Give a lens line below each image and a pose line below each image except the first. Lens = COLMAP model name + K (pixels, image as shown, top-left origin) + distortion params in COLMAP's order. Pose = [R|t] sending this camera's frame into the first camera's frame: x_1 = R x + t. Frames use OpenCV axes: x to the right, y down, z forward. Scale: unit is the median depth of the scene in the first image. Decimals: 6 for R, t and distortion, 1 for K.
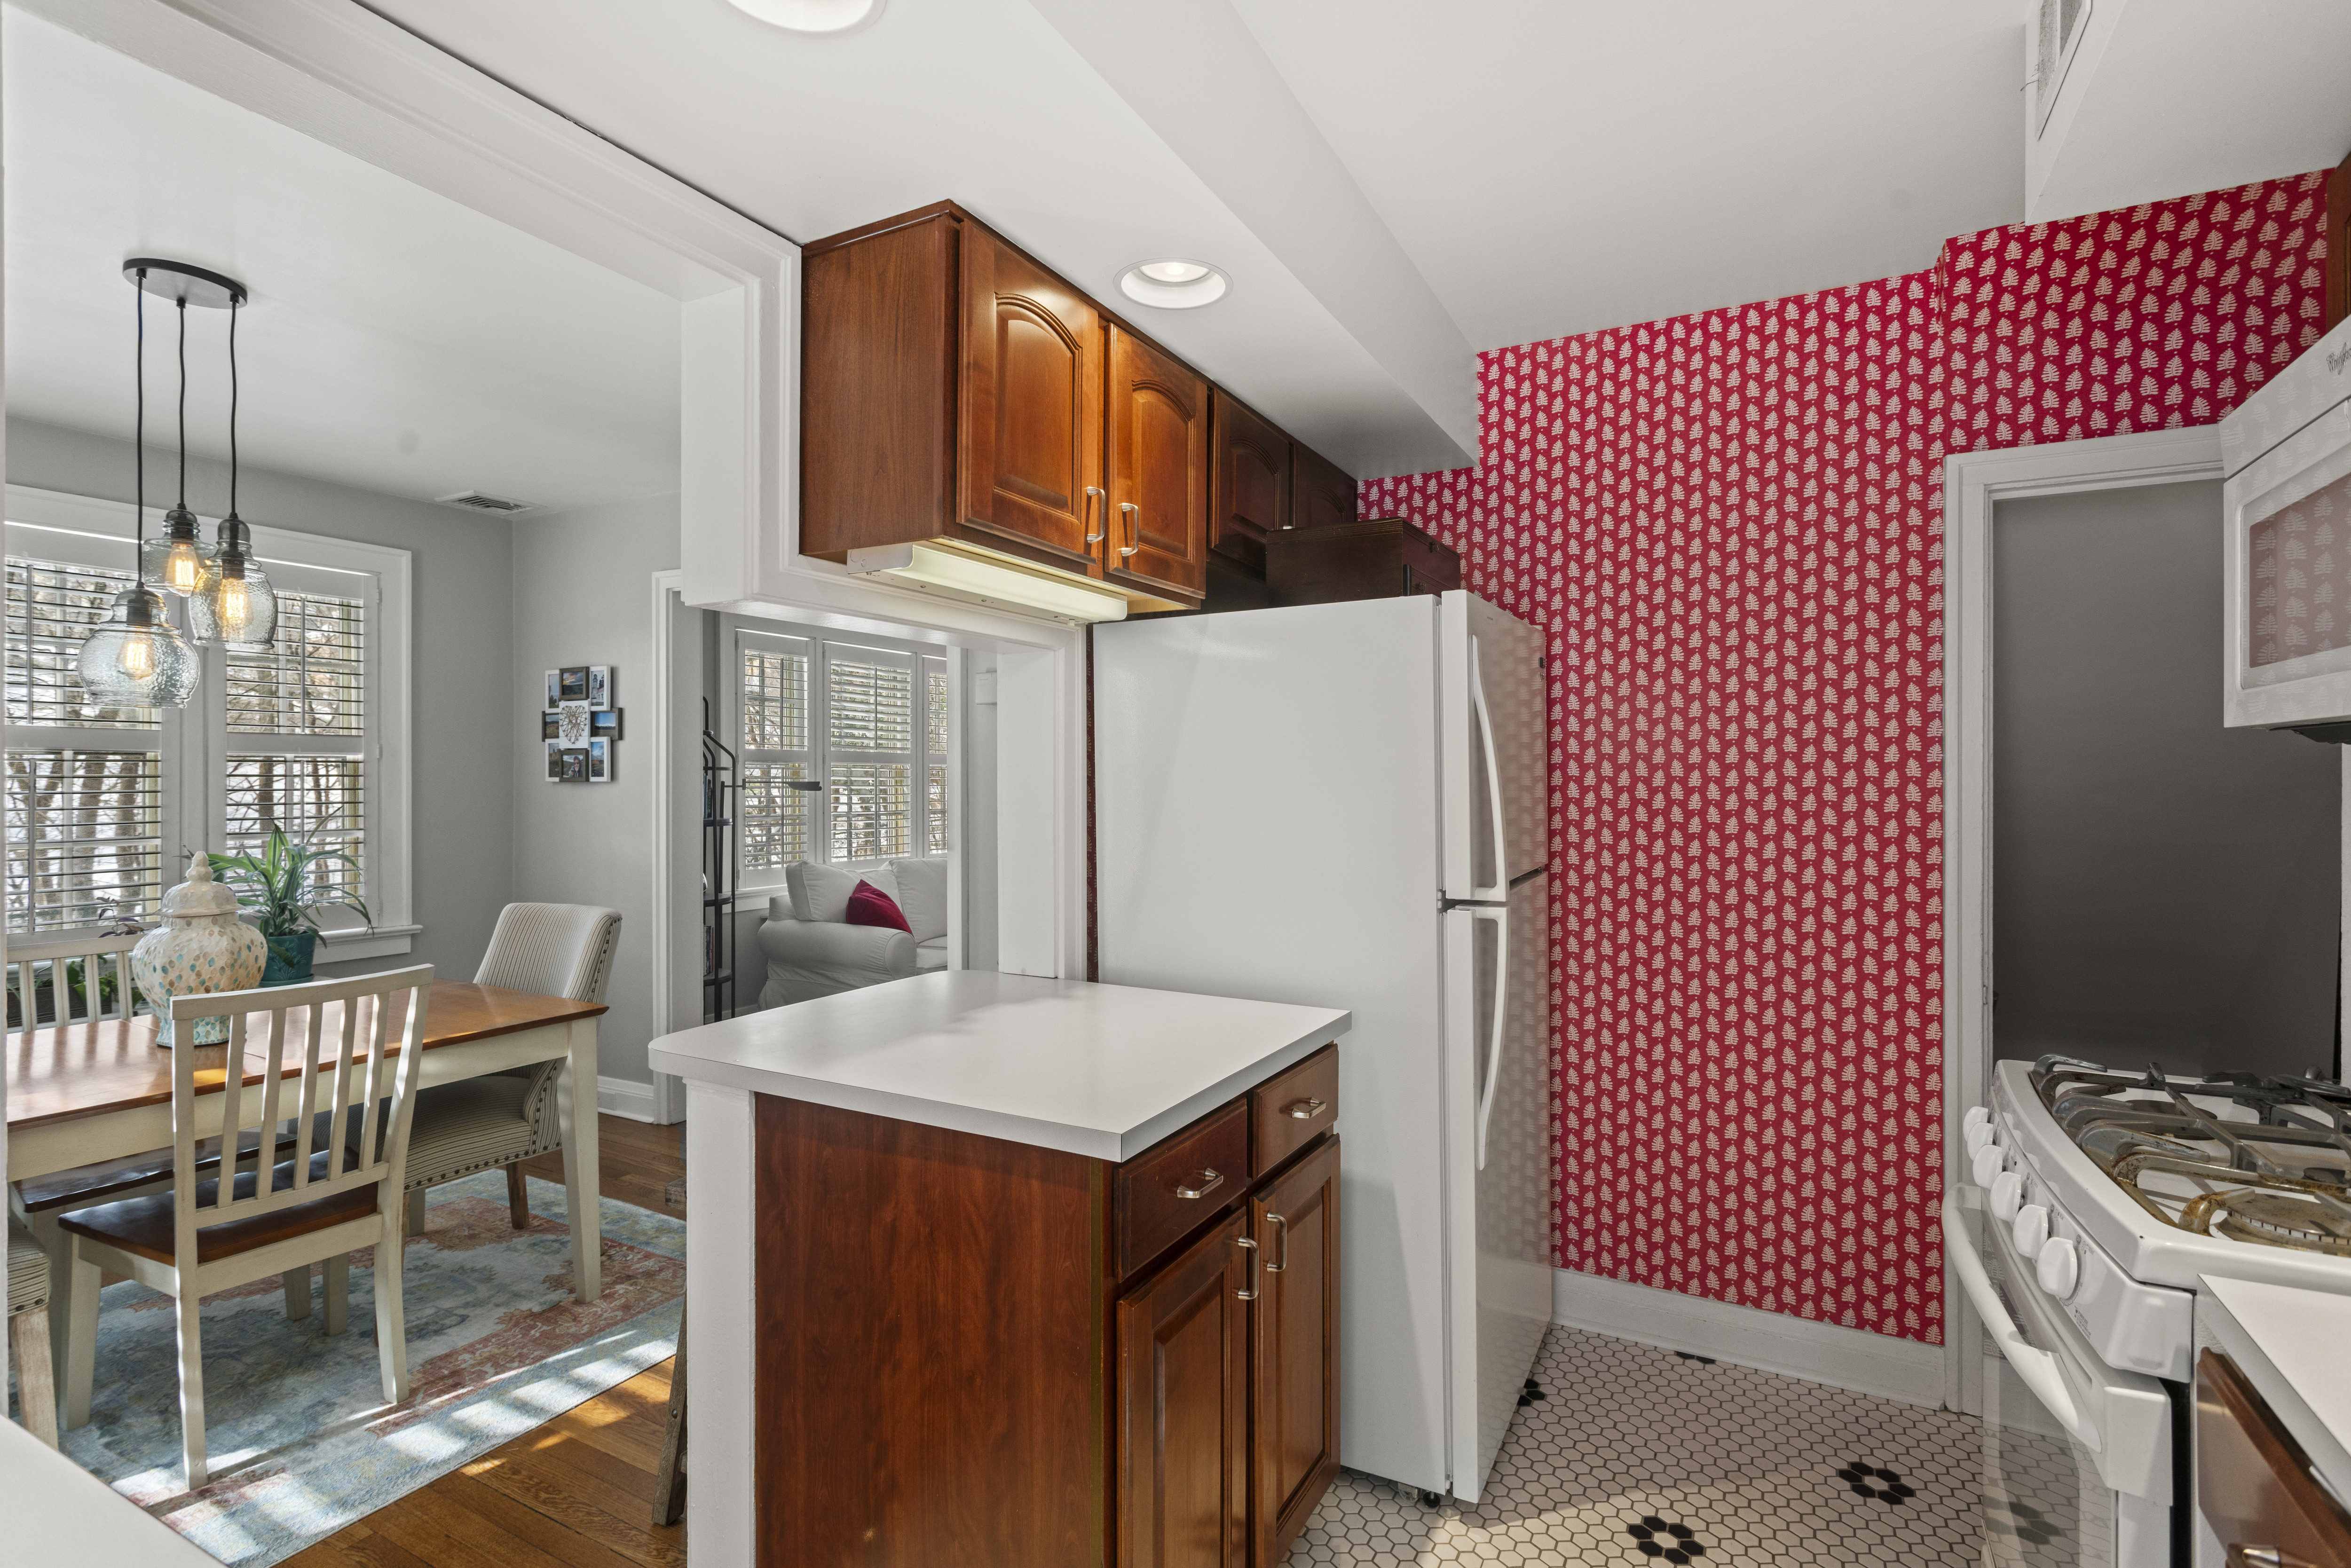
lens RADIAL K [[1117.6, 0, 1215.4], [0, 1117.6, 774.1], [0, 0, 1]] dist [-0.000203, 0.001121]
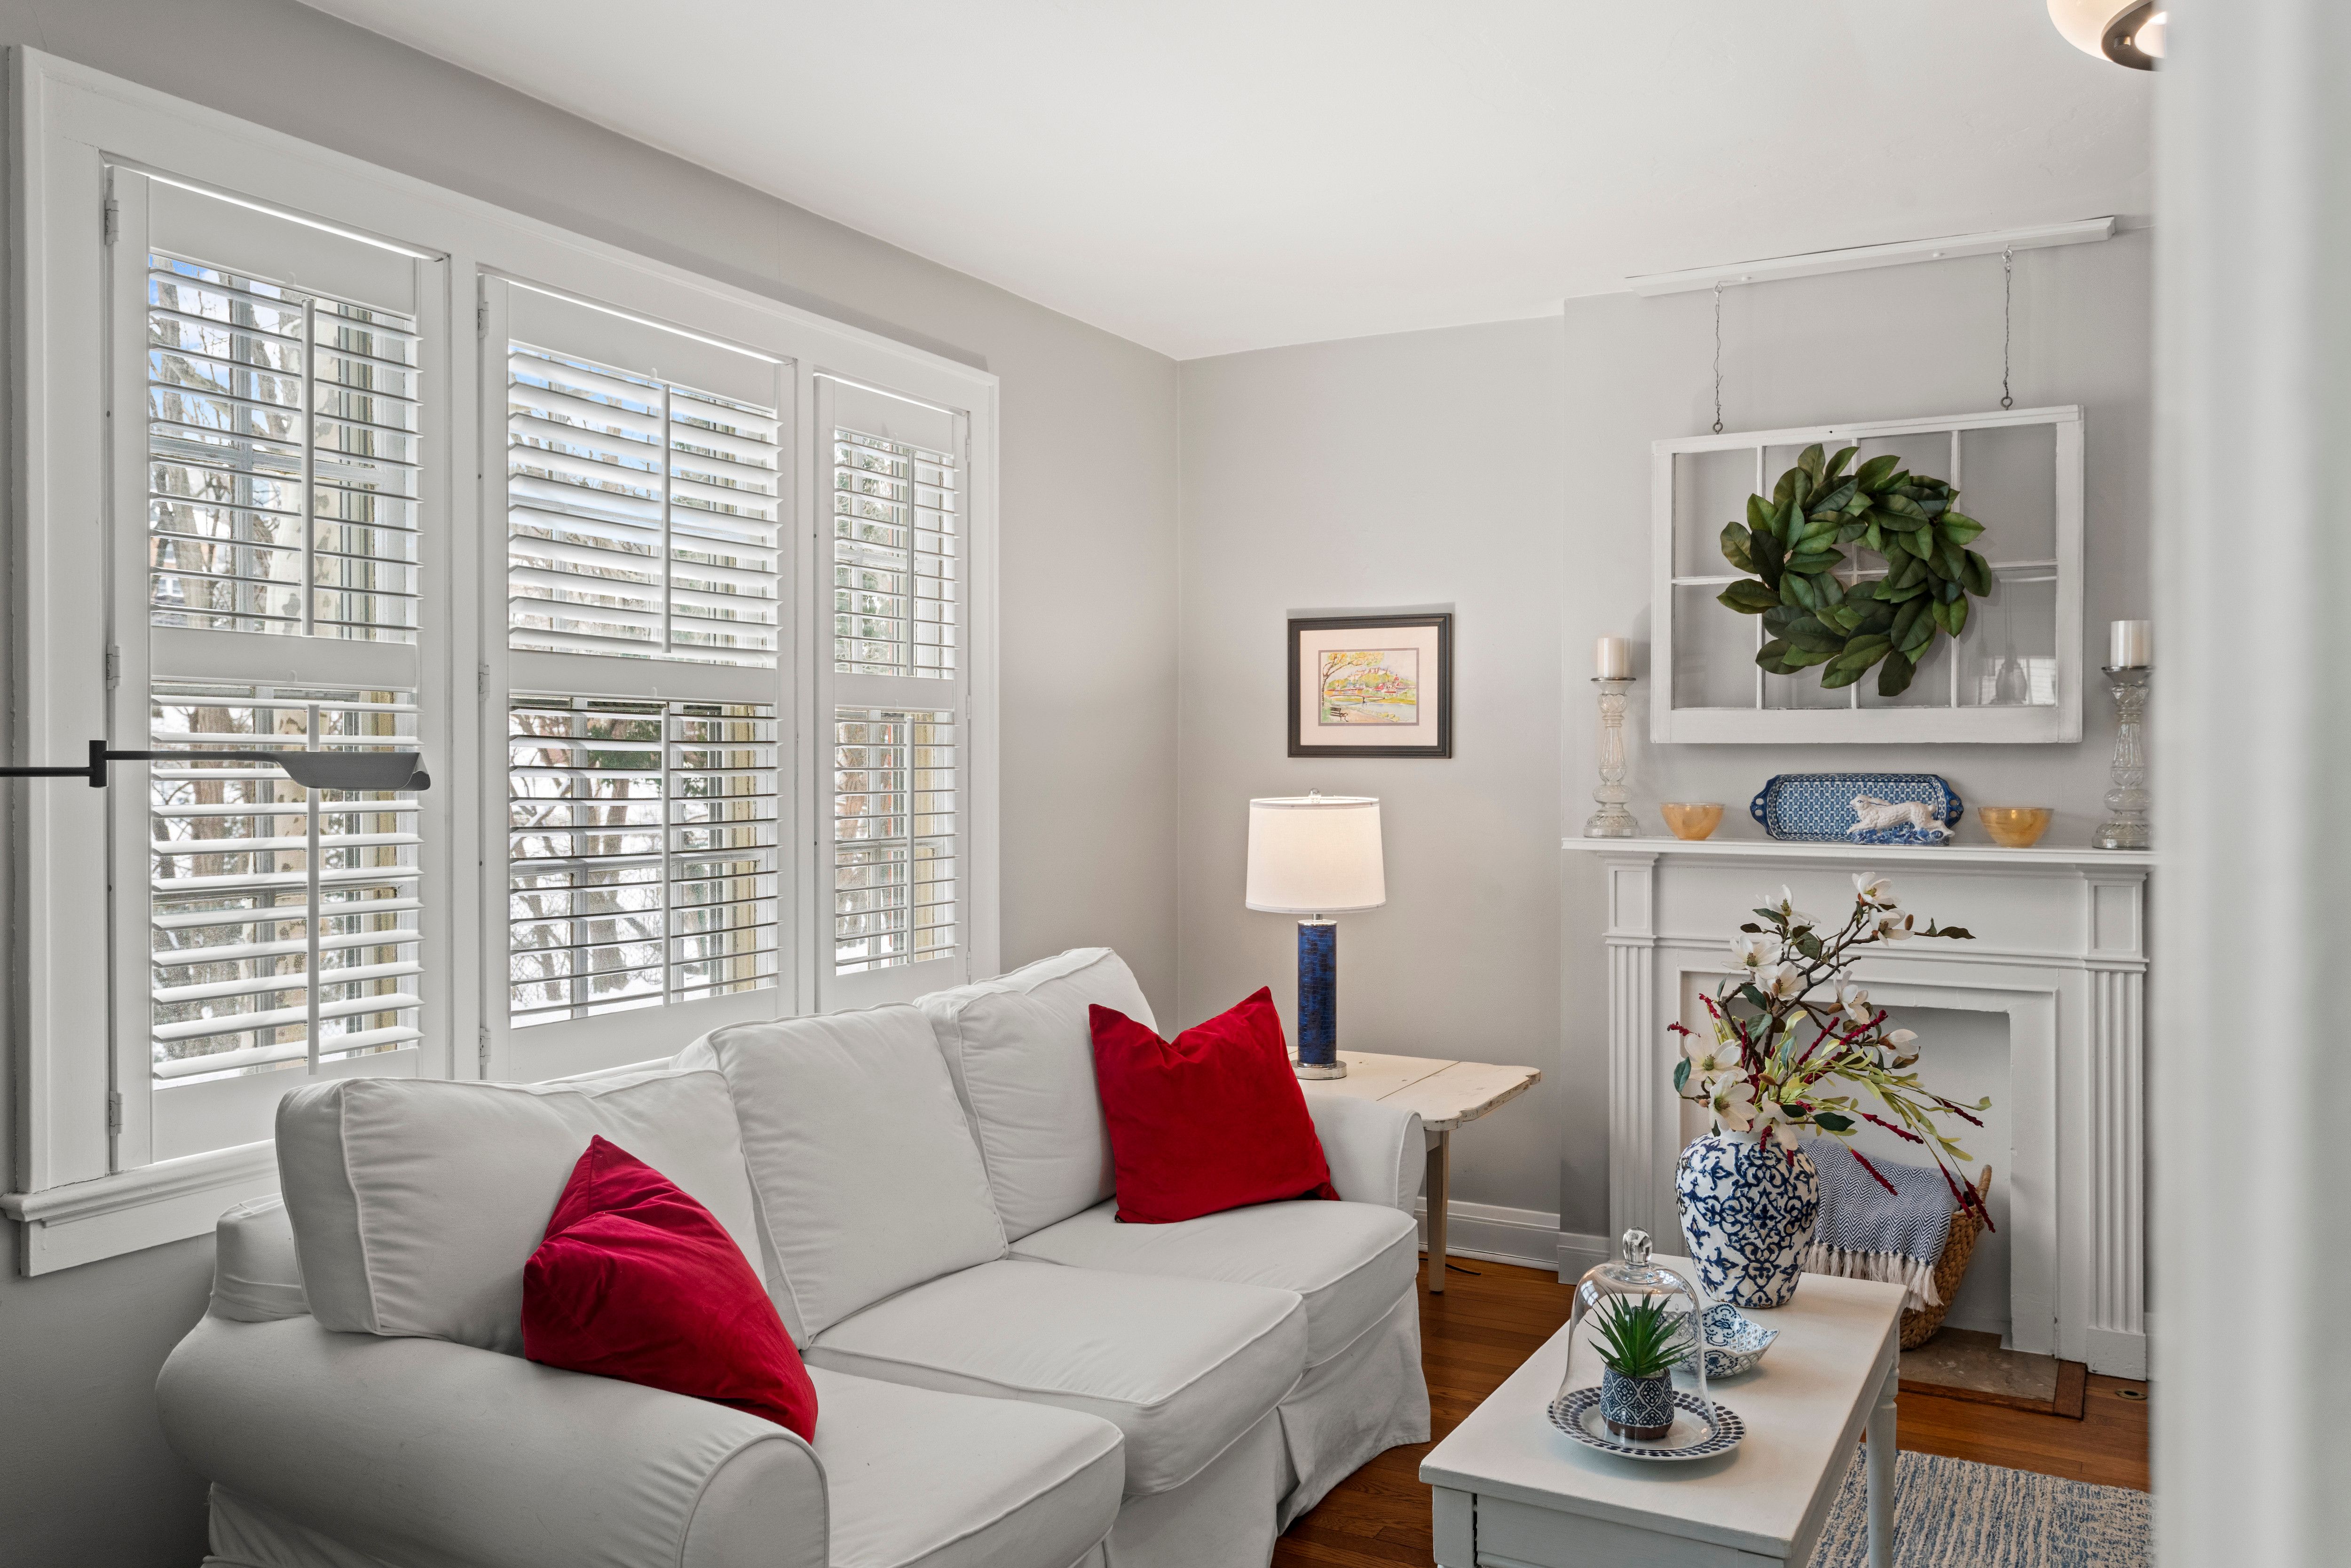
lens RADIAL K [[1753.8, 0, 1211.0], [0, 1753.8, 762.1], [0, 0, 1]] dist [0.005316, 0.004625]
pose [[0.999723, 0.002539, -0.023409, -0.213097], [-0.002427, 0.999985, 0.004819, 0.007664], [0.023421, -0.004761, 0.999714, 0.769992]]
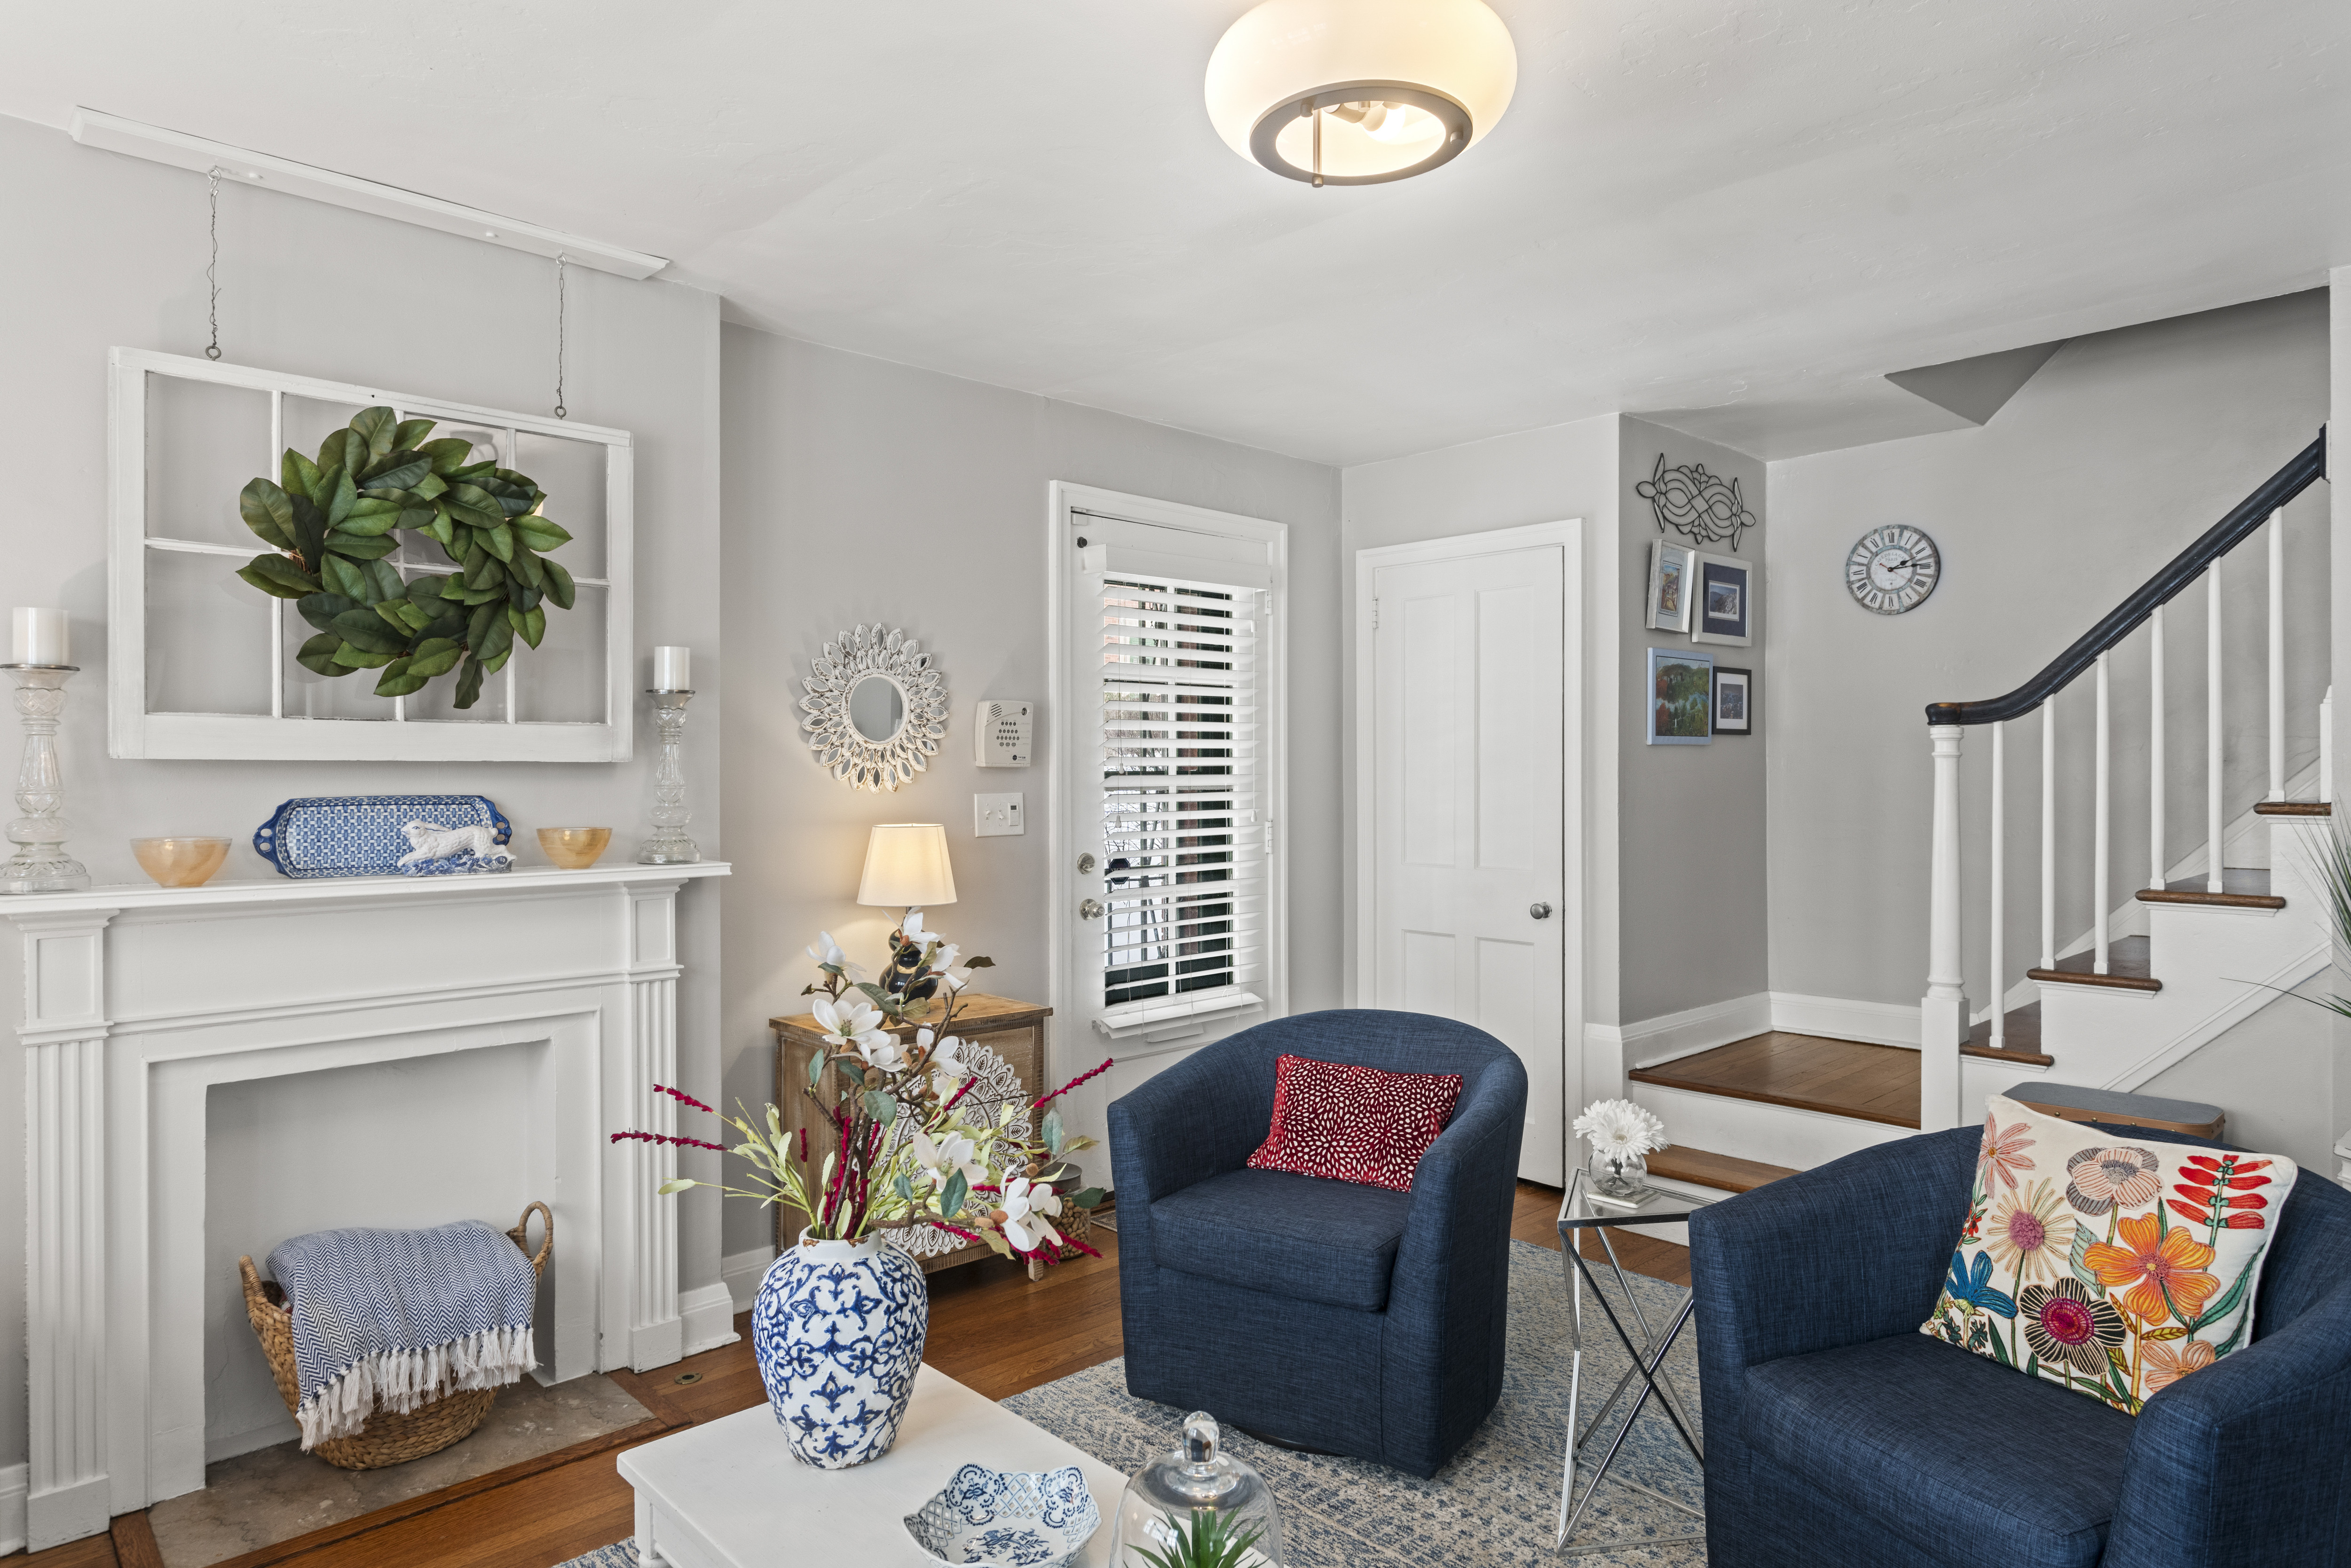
lens RADIAL K [[1399.9, 0, 1185.7], [0, 1399.9, 773.6], [0, 0, 1]] dist [-0.015360, 0.012162]
pose [[0.348416, 0.000744, 0.937340, -0.365059], [-0.000454, 1.000000, -0.000625, 0.007365], [-0.937340, -0.000208, 0.348416, 1.134521]]
